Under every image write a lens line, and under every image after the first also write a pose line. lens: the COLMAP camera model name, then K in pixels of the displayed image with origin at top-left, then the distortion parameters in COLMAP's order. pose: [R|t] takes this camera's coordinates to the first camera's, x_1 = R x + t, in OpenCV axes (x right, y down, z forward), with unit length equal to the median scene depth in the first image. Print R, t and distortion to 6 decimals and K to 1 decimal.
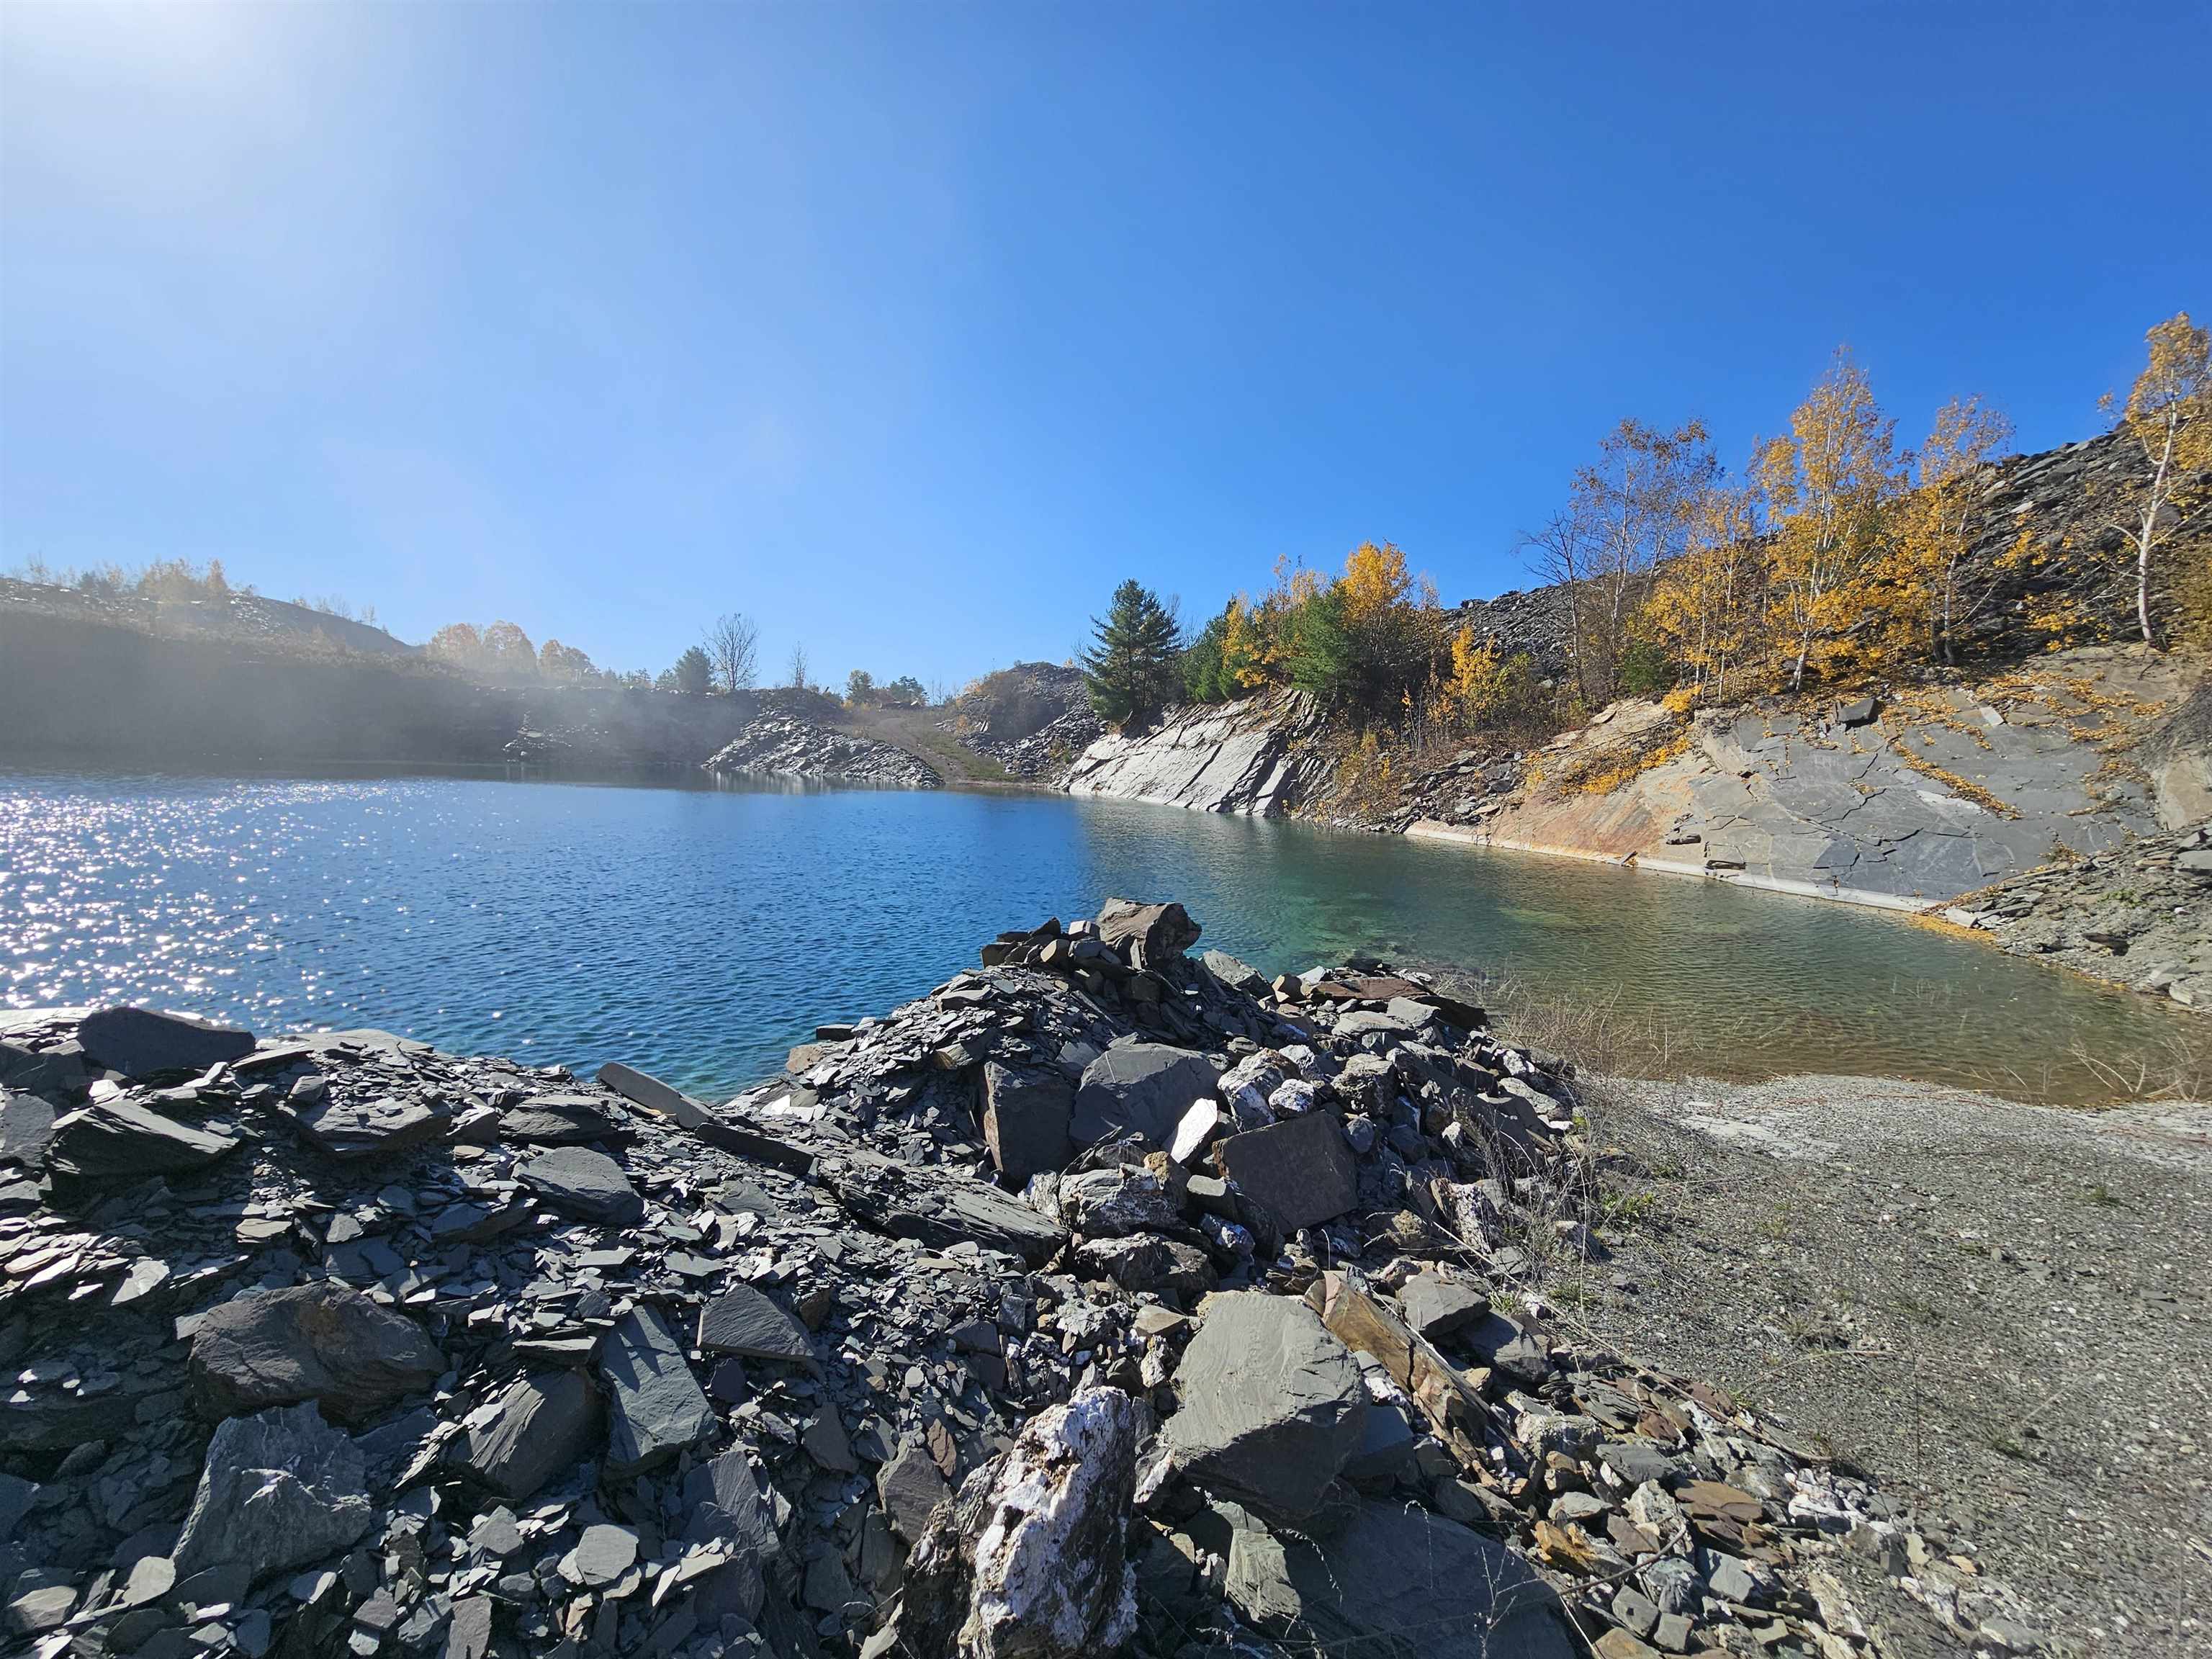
lens RADIAL K [[902.4, 0, 1110.1], [0, 902.4, 824.7], [0, 0, 1]] dist [-0.005321, 0.001638]
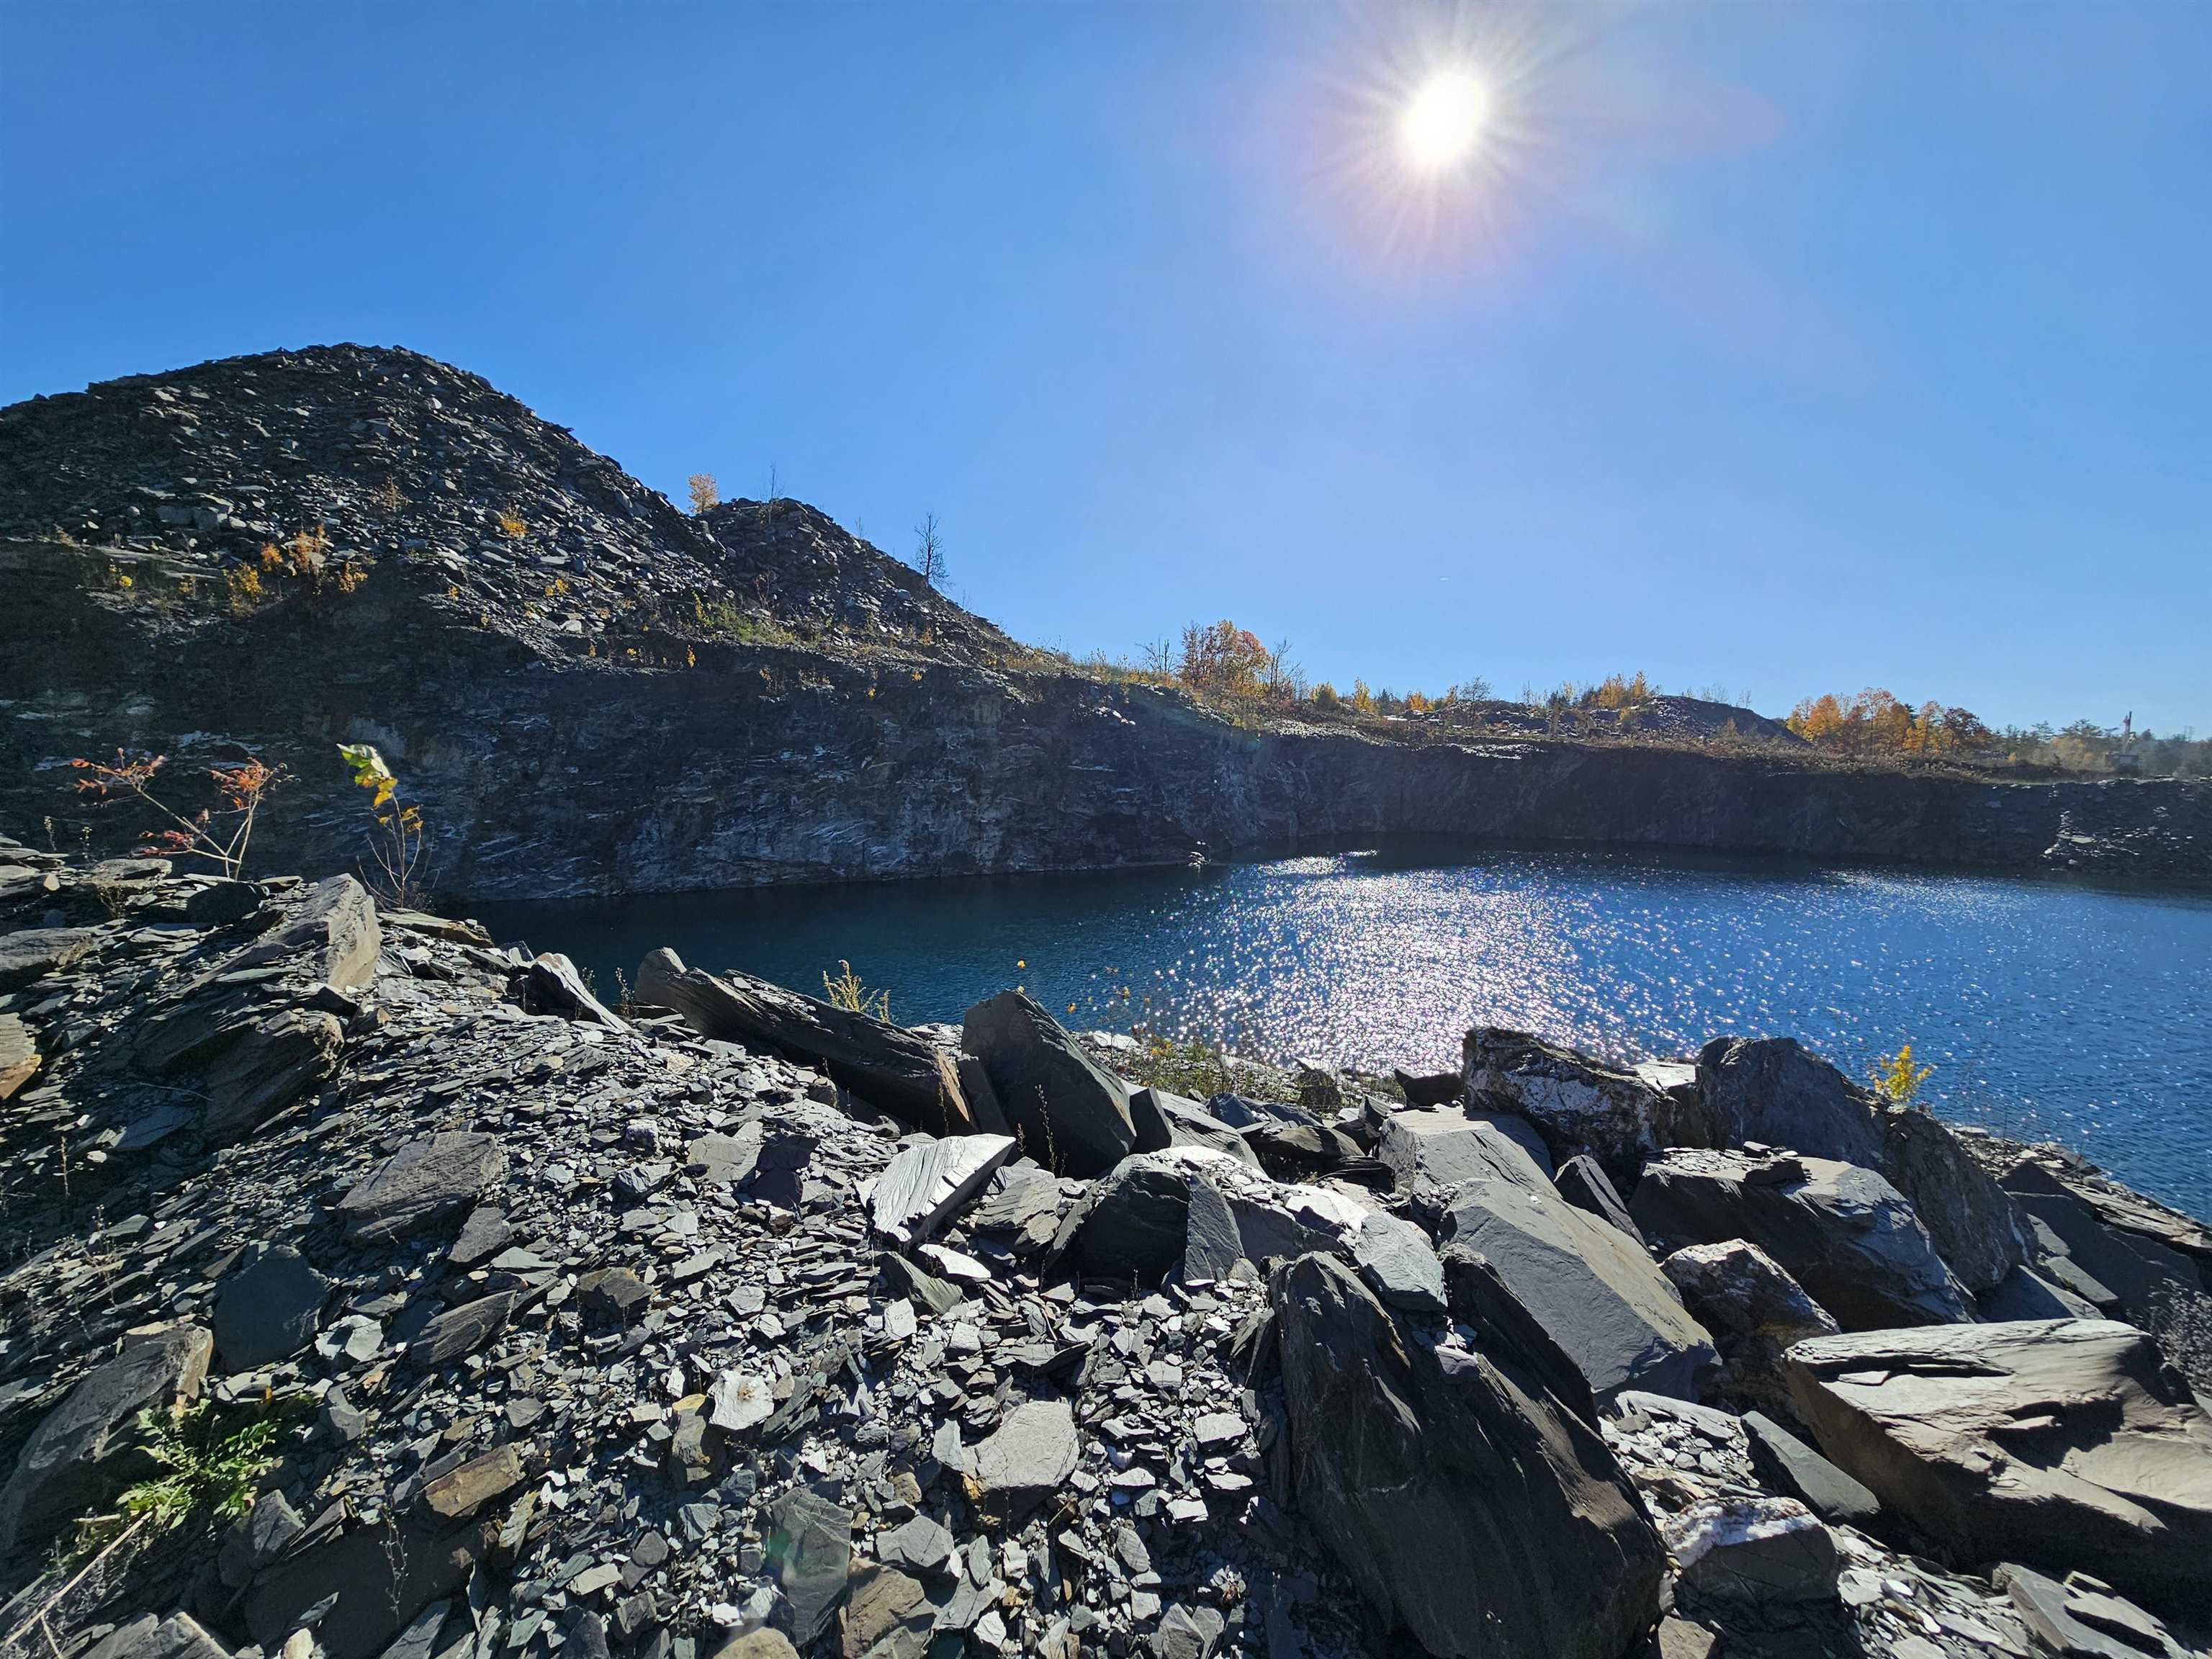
lens RADIAL K [[902.4, 0, 1113.8], [0, 902.4, 831.7], [0, 0, 1]] dist [-0.005321, 0.001638]
pose [[0.342569, 0.026813, -0.939110, -0.244894], [-0.075946, 0.997112, 0.000766, -0.065780], [0.936418, 0.071059, 0.343616, -0.334896]]
